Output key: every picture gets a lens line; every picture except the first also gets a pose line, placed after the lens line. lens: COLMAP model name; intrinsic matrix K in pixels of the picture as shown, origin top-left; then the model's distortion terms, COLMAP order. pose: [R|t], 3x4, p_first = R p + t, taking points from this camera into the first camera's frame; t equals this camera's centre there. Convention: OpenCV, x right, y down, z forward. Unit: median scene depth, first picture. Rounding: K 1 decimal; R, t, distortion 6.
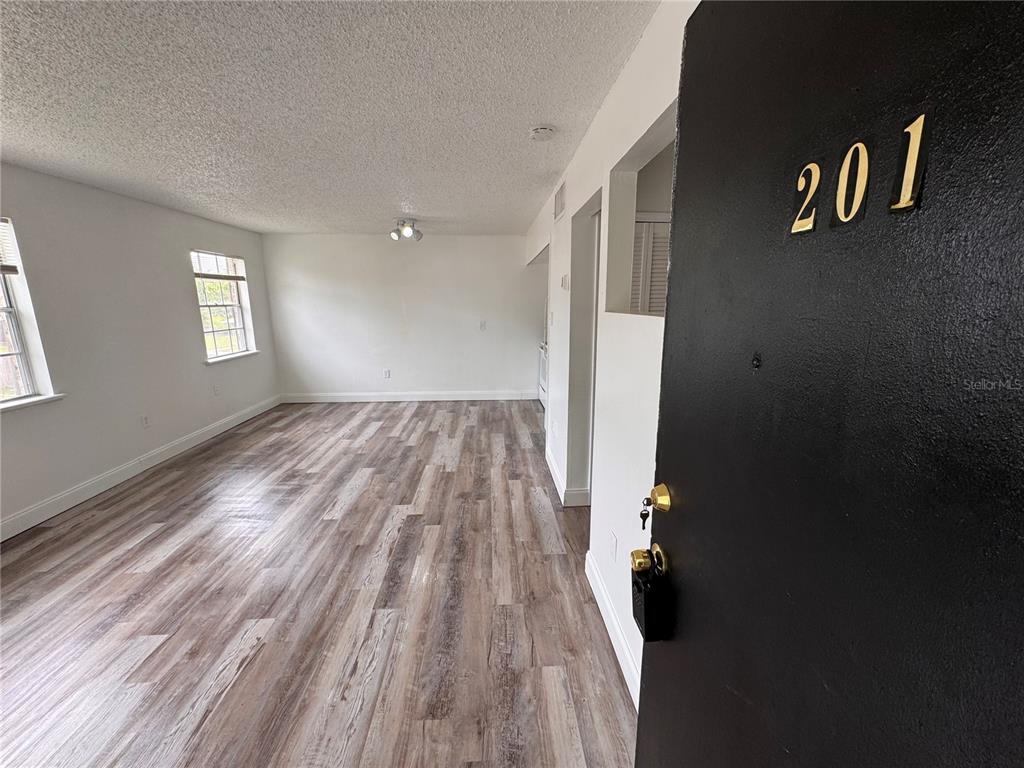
lens RADIAL K [[405.4, 0, 511.4], [0, 405.4, 384.3], [0, 0, 1]] dist [-0.002346, -0.000091]
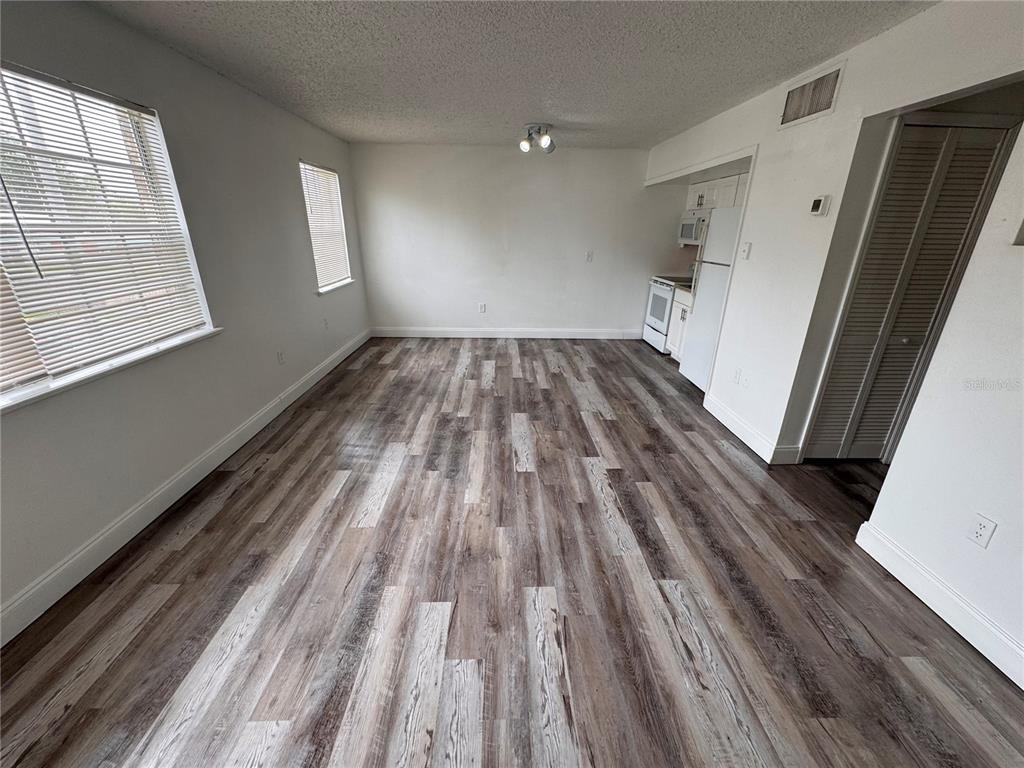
lens RADIAL K [[407.3, 0, 512.0], [0, 407.3, 382.9], [0, 0, 1]] dist [-0.001514, -0.000102]
pose [[0.999447, 0.026467, -0.020133, -0.413010], [-0.022935, 0.987008, 0.159028, -0.012429], [0.024081, -0.158479, 0.987069, 0.100441]]
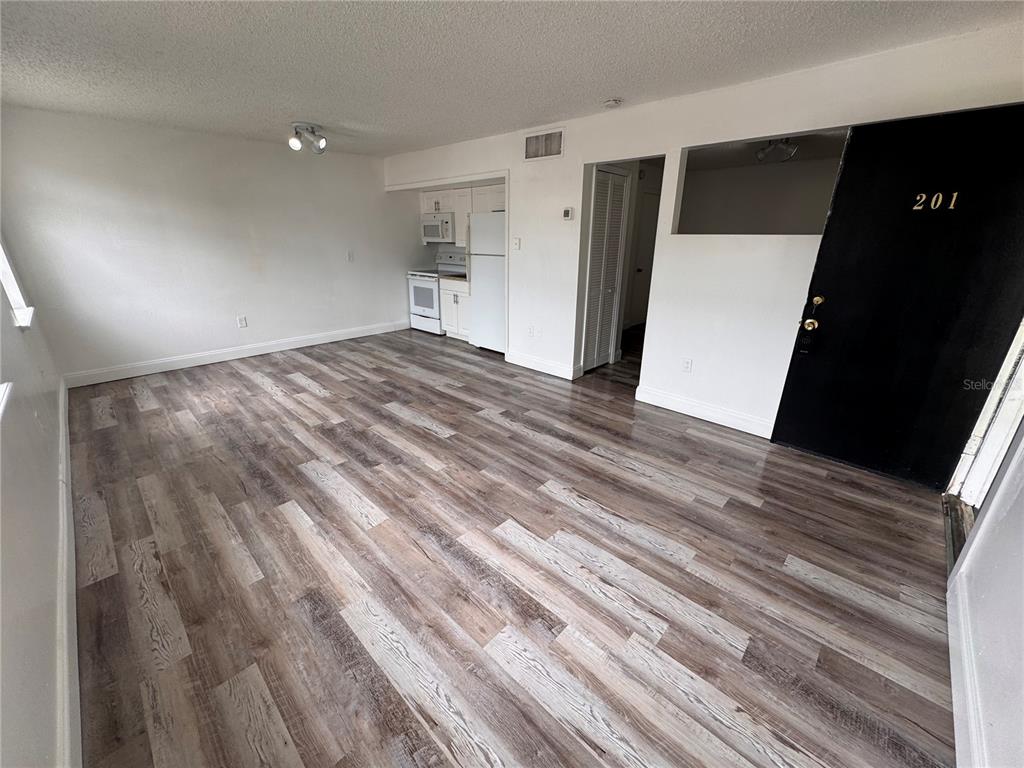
lens RADIAL K [[406.6, 0, 510.4], [0, 406.6, 382.1], [0, 0, 1]] dist [-0.000975, -0.000080]
pose [[0.730741, -0.226269, 0.644065, -0.886870], [0.129564, 0.972292, 0.194579, 0.003349], [-0.670247, -0.058739, 0.739810, 0.088235]]
